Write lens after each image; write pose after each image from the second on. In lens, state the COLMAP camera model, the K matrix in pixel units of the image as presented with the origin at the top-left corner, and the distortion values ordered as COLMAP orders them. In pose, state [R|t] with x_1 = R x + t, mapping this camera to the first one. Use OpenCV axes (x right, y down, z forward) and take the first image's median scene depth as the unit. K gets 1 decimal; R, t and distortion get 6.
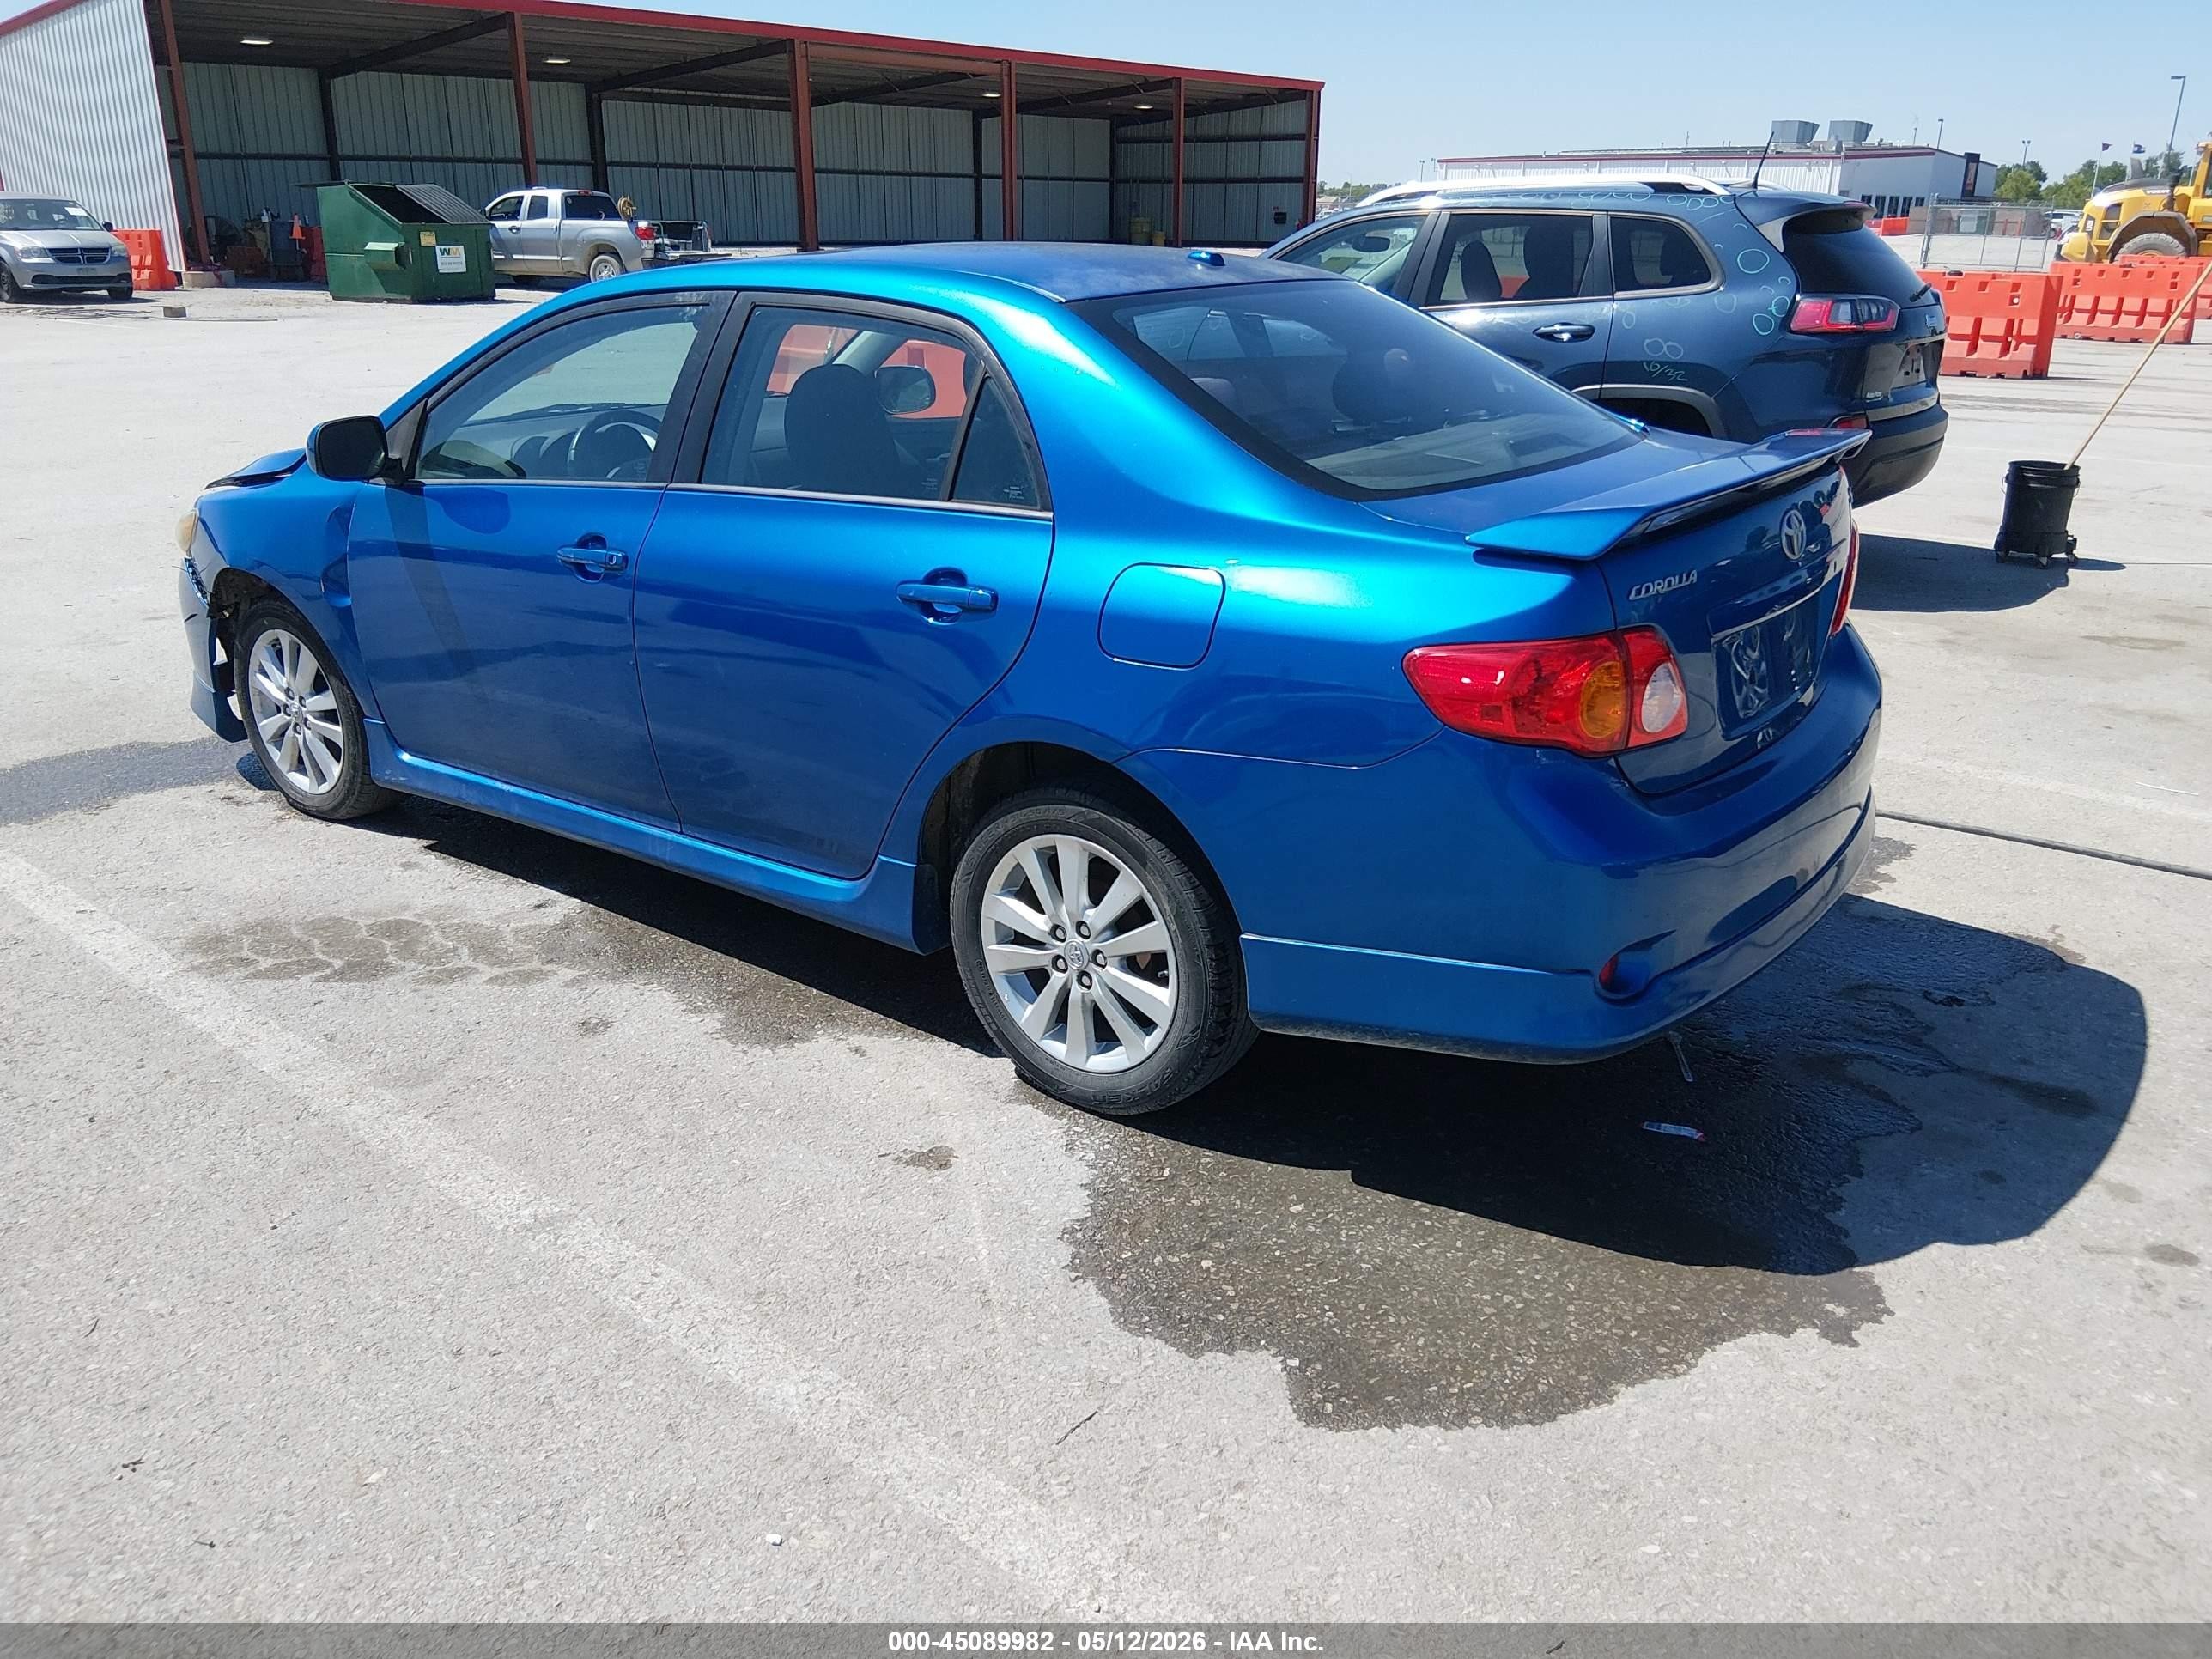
lens RADIAL K [[1707.6, 0, 1112.5], [0, 1707.6, 814.0], [0, 0, 1]] dist [0.042784, -0.088001]
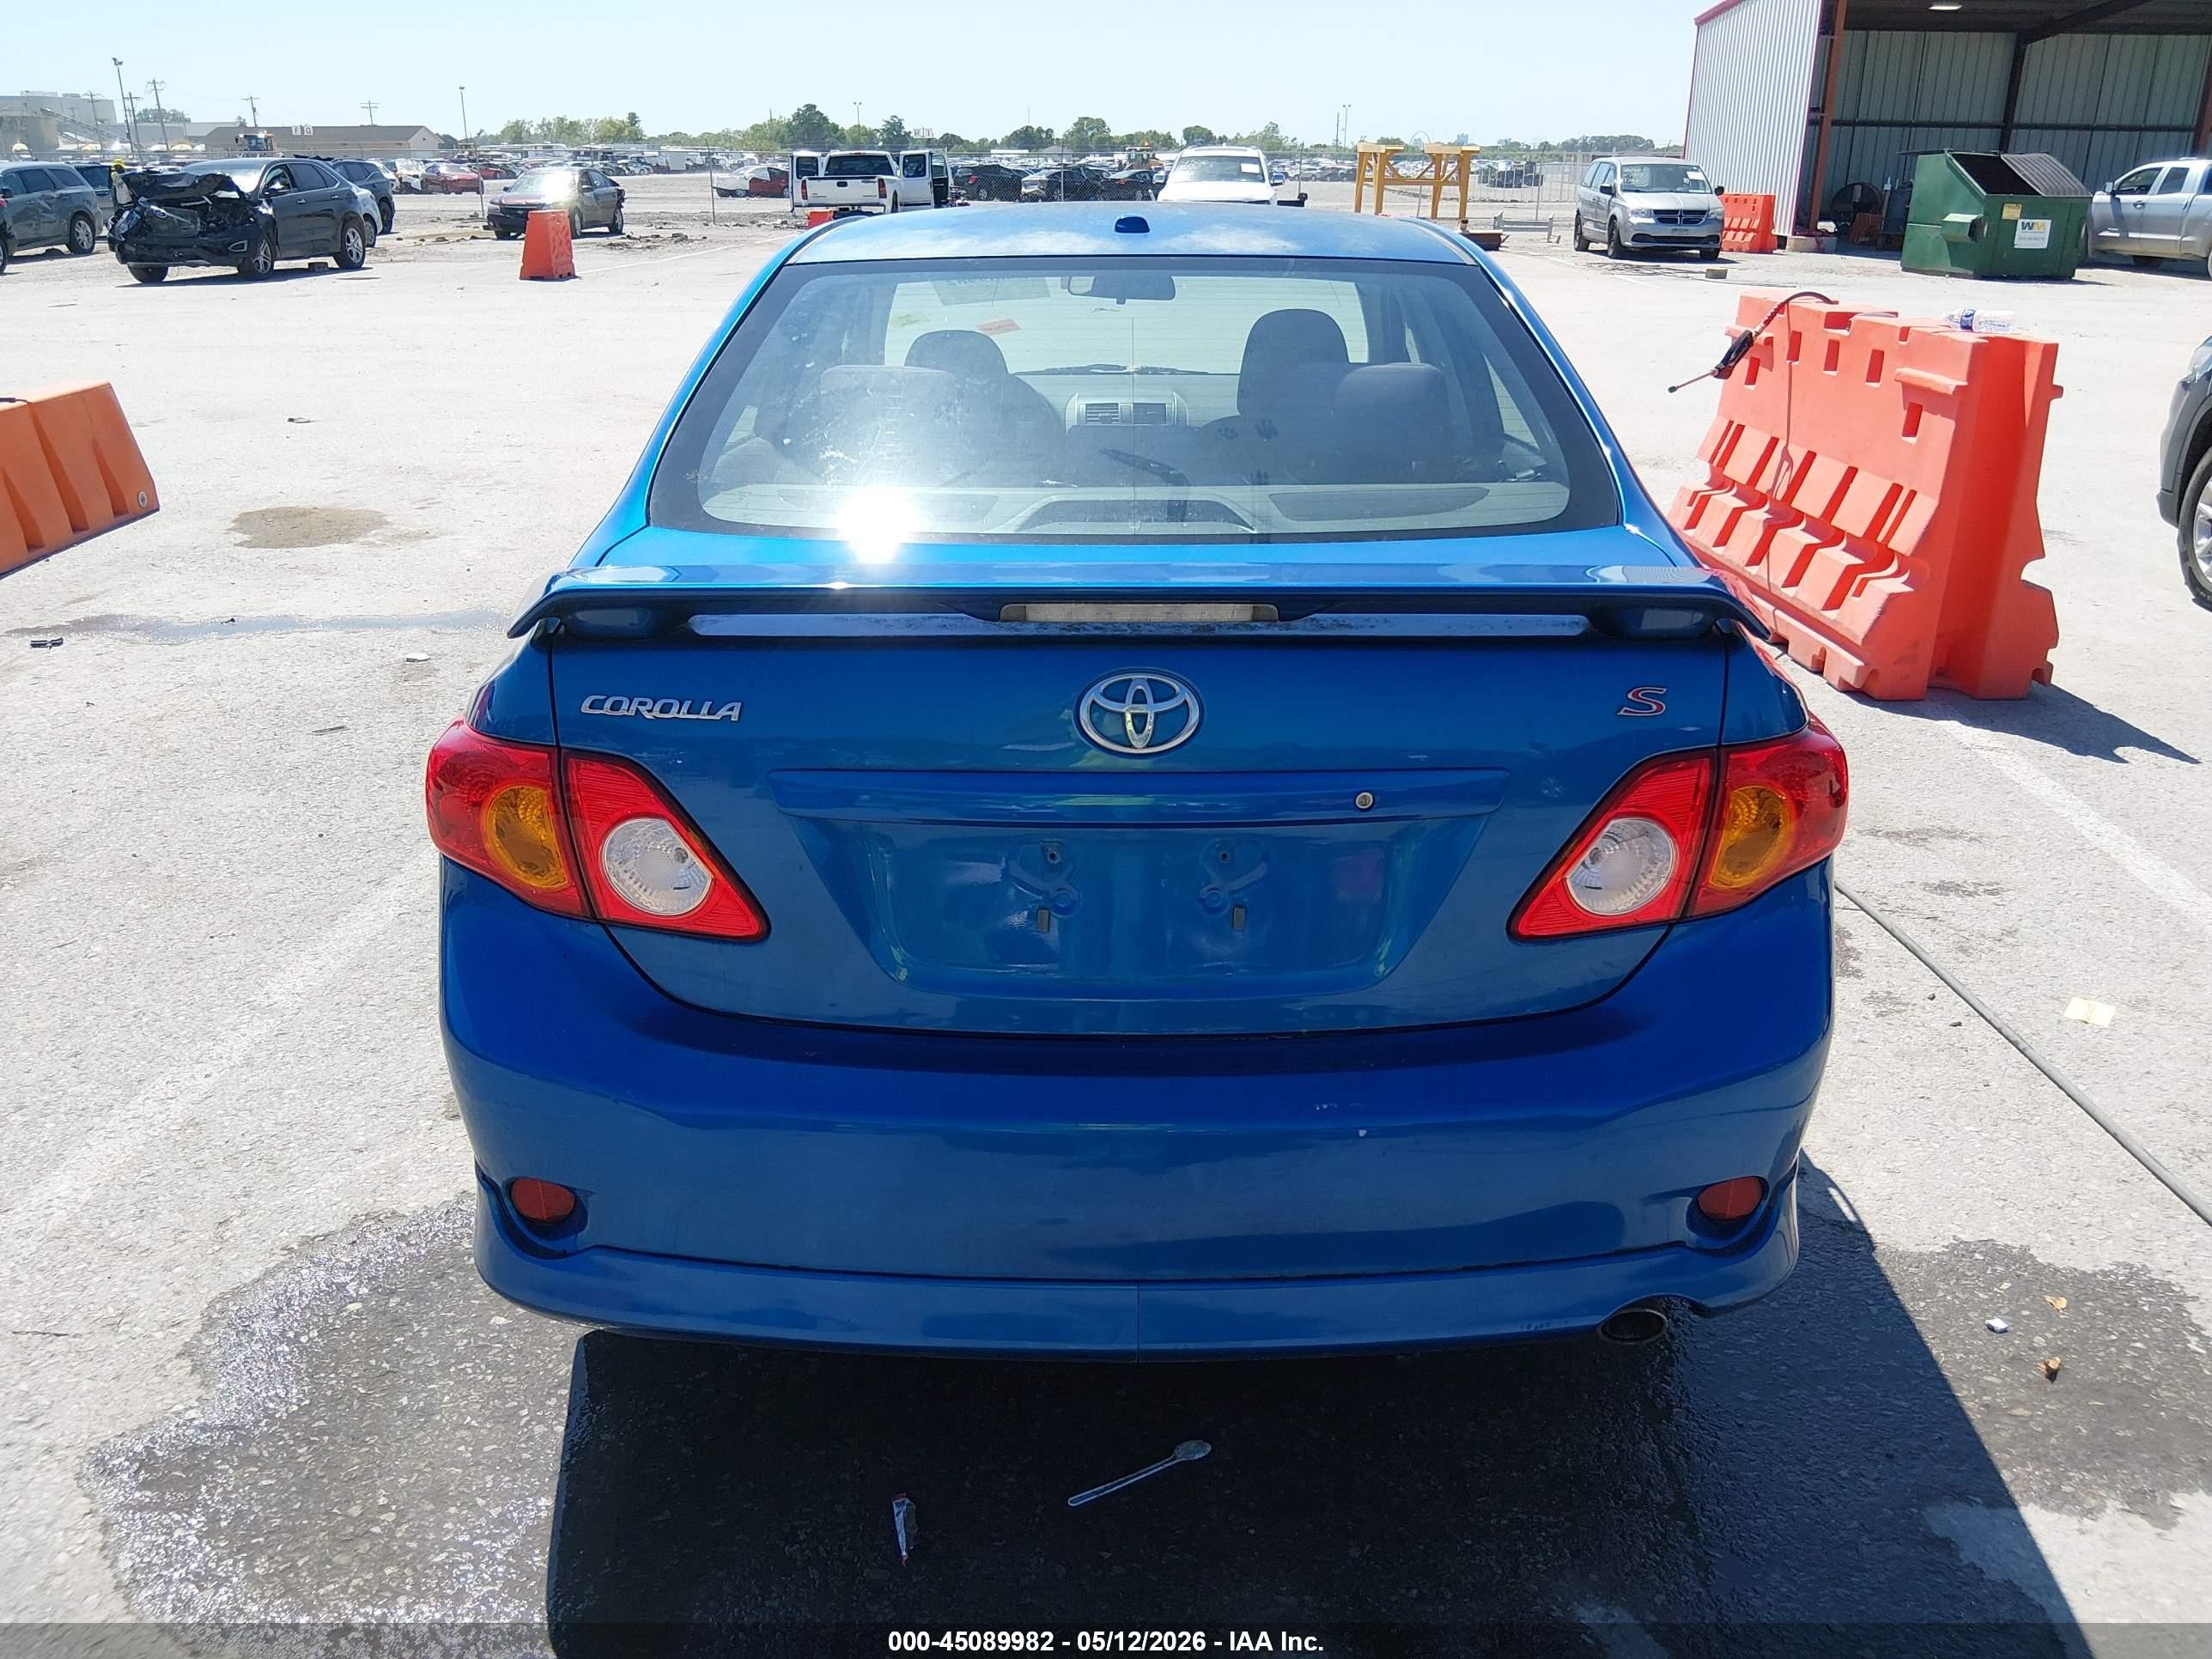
lens RADIAL K [[1707.6, 0, 1119.4], [0, 1707.6, 821.3], [0, 0, 1]] dist [0.042784, -0.088001]
pose [[0.599336, 0.284027, -0.748415, 0.604915], [-0.269635, 0.951932, 0.145337, -0.152178], [0.753720, 0.114693, 0.647111, 0.447847]]
